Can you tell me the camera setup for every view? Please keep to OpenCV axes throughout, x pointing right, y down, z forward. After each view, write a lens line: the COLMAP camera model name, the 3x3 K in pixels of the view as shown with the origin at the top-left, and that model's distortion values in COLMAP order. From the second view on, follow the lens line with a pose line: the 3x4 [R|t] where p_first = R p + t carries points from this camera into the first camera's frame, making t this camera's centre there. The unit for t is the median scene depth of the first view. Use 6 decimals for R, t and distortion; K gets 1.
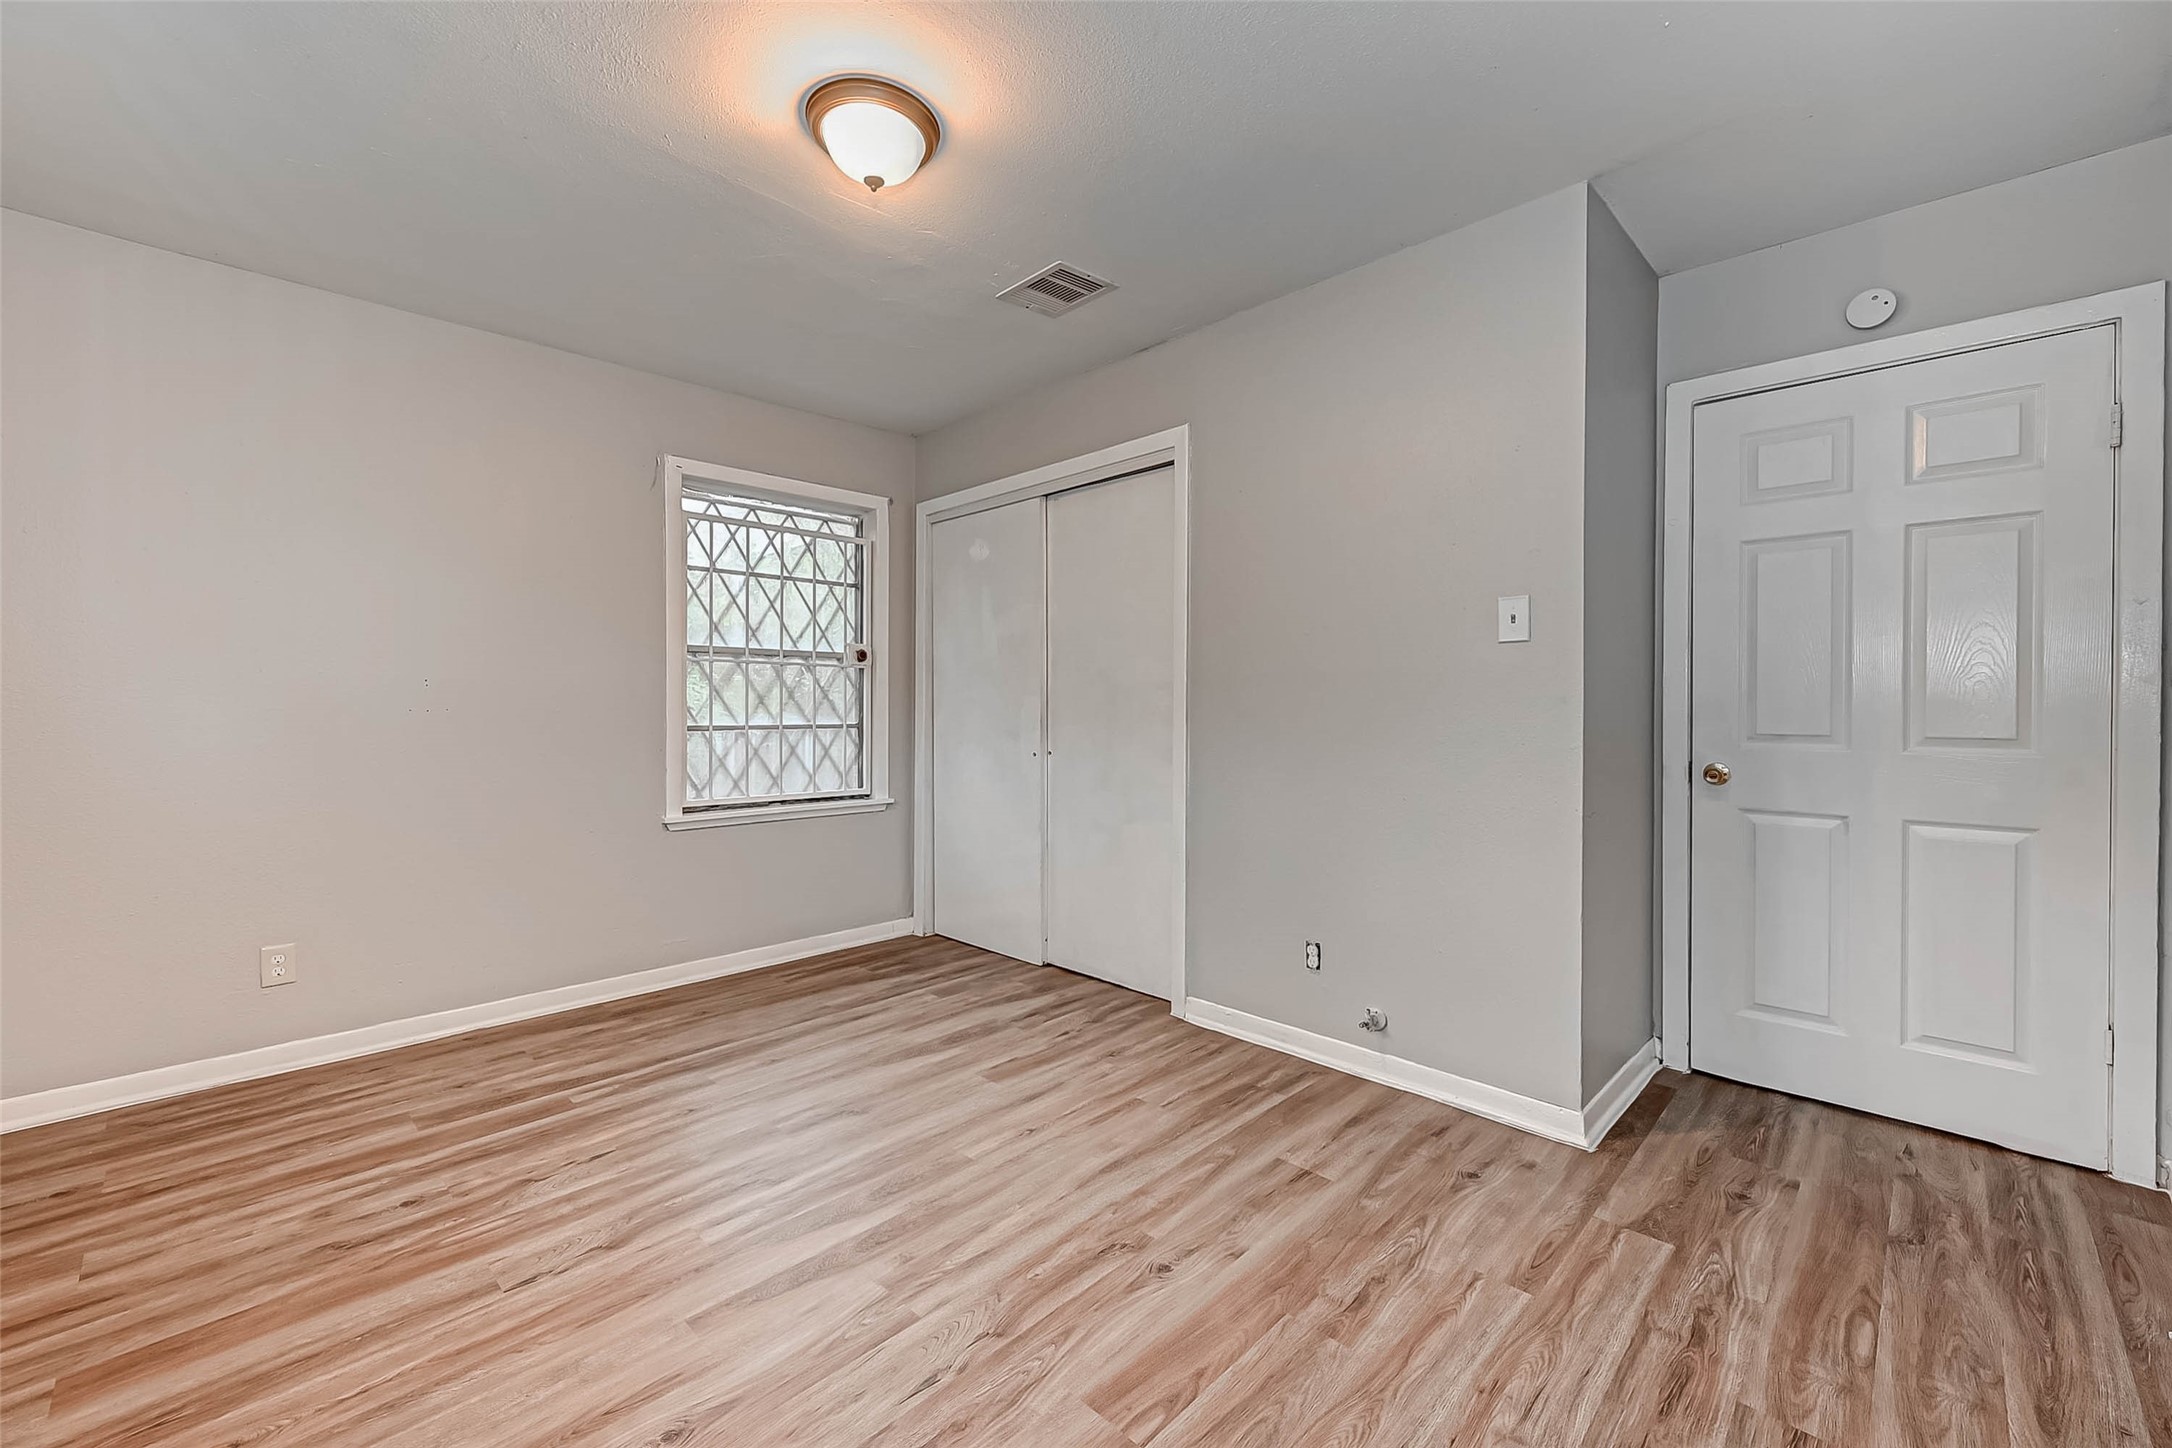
lens RADIAL K [[879.0, 0, 1085.7], [0, 879.0, 722.0], [0, 0, 1]] dist [0.007535, 0.000621]
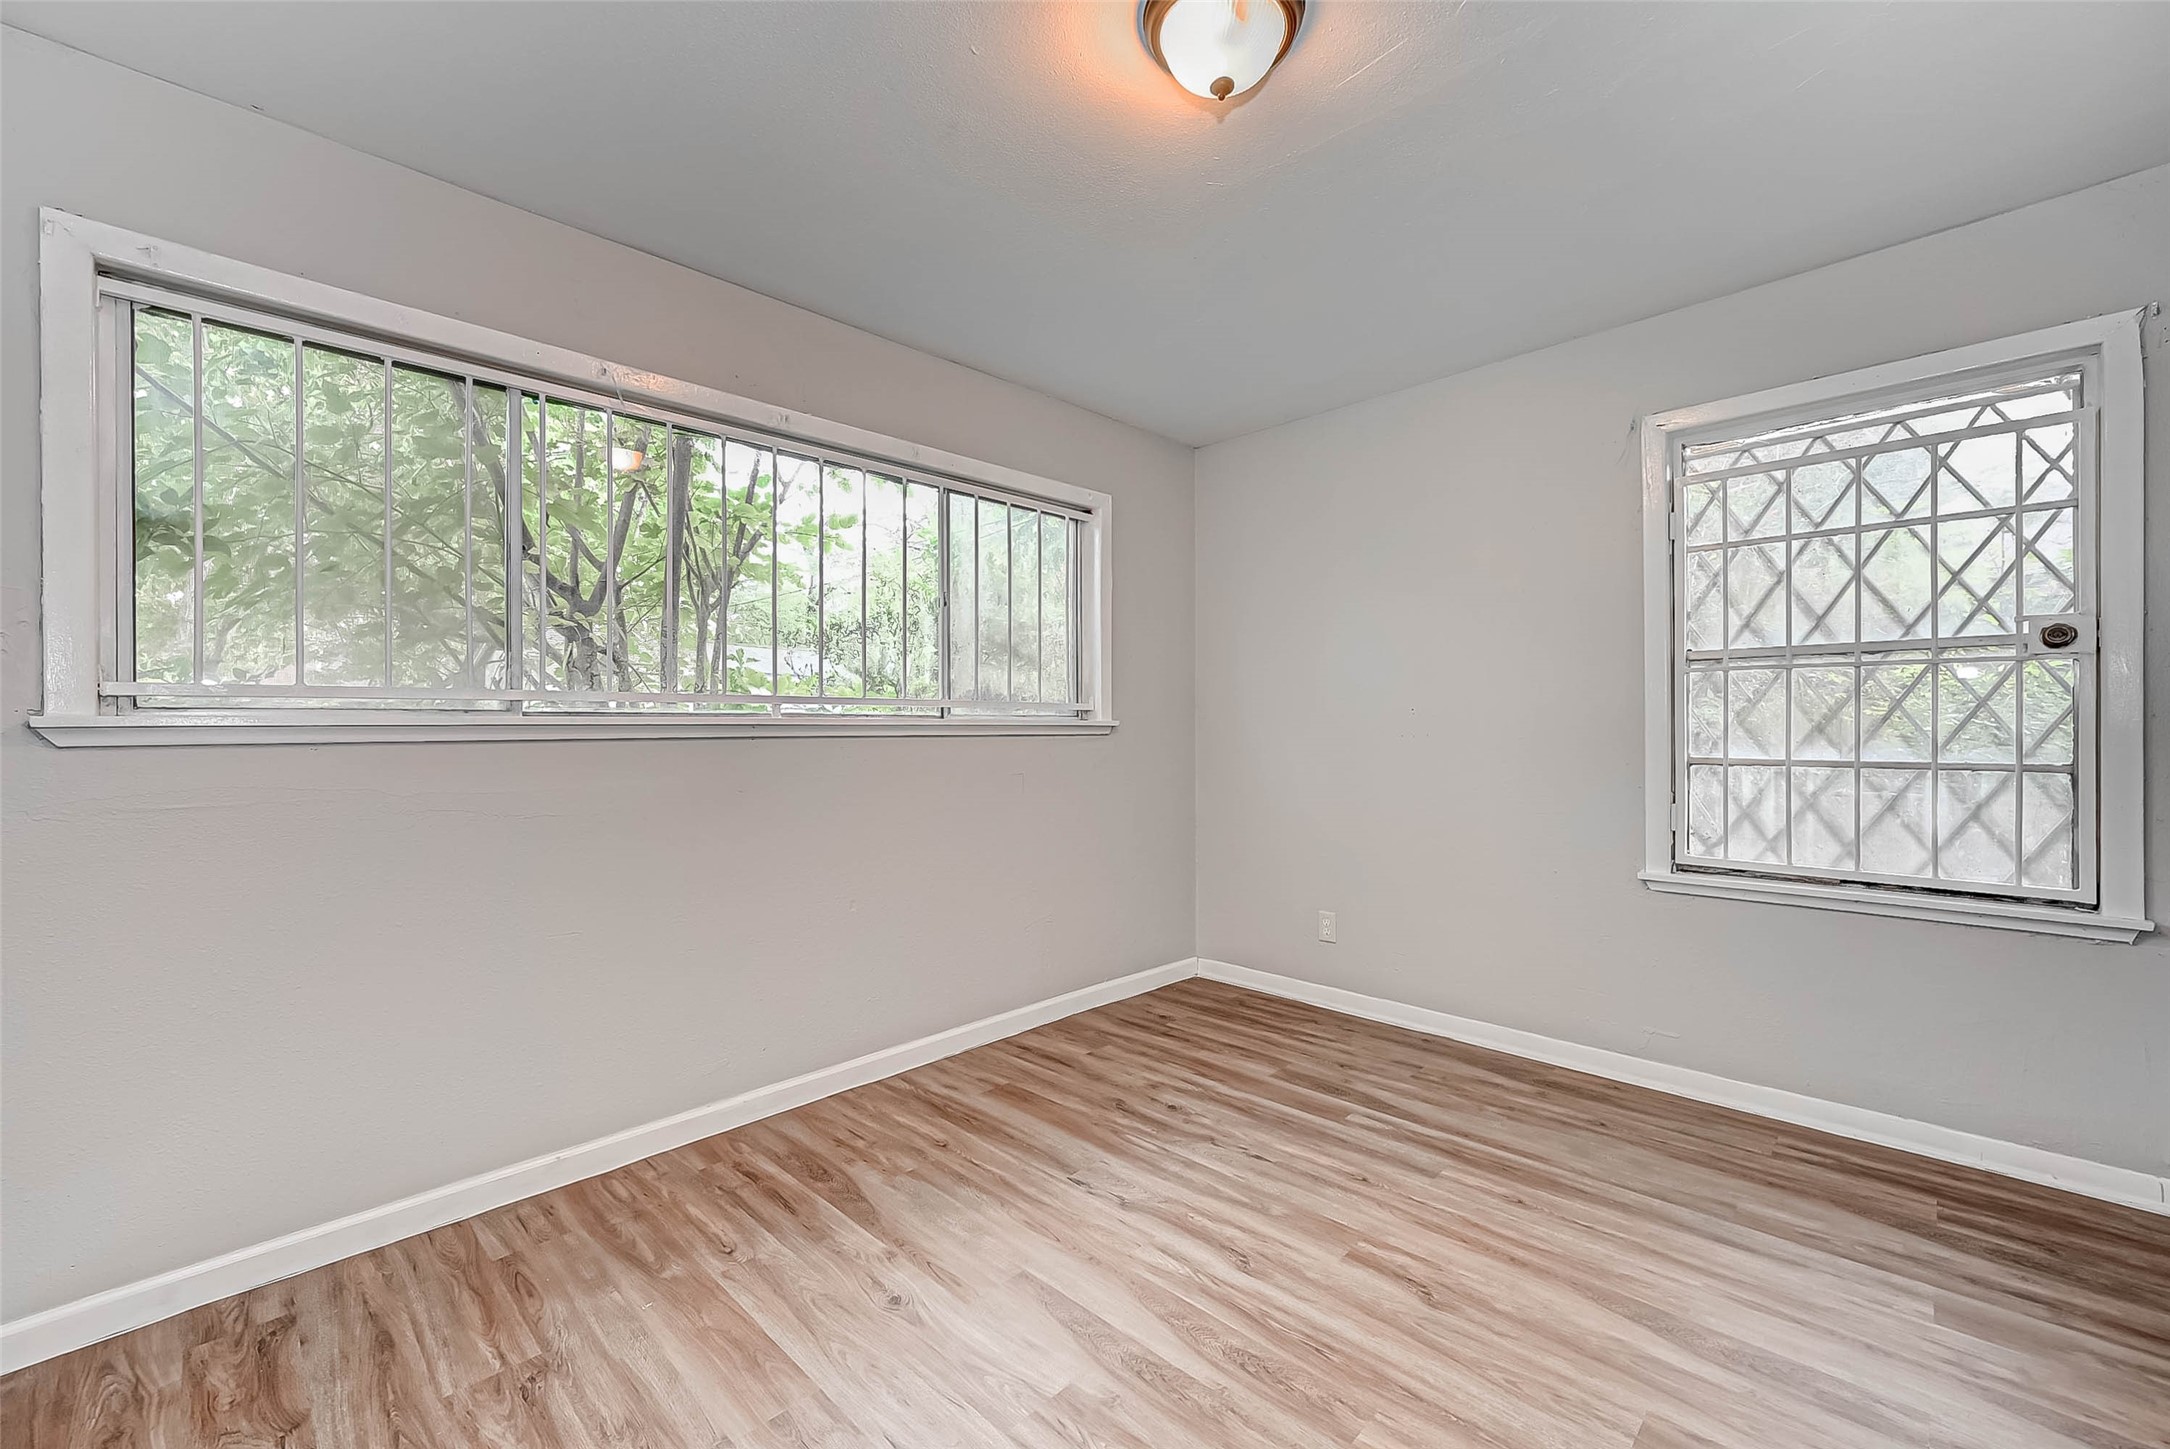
lens RADIAL K [[878.2, 0, 1087.5], [0, 878.2, 732.0], [0, 0, 1]] dist [0.007535, 0.000621]
pose [[-0.003129, 0.003136, -0.999990, 0.389929], [-0.009853, 0.999946, 0.003166, -0.019233], [0.999947, 0.009863, -0.003098, 0.599308]]
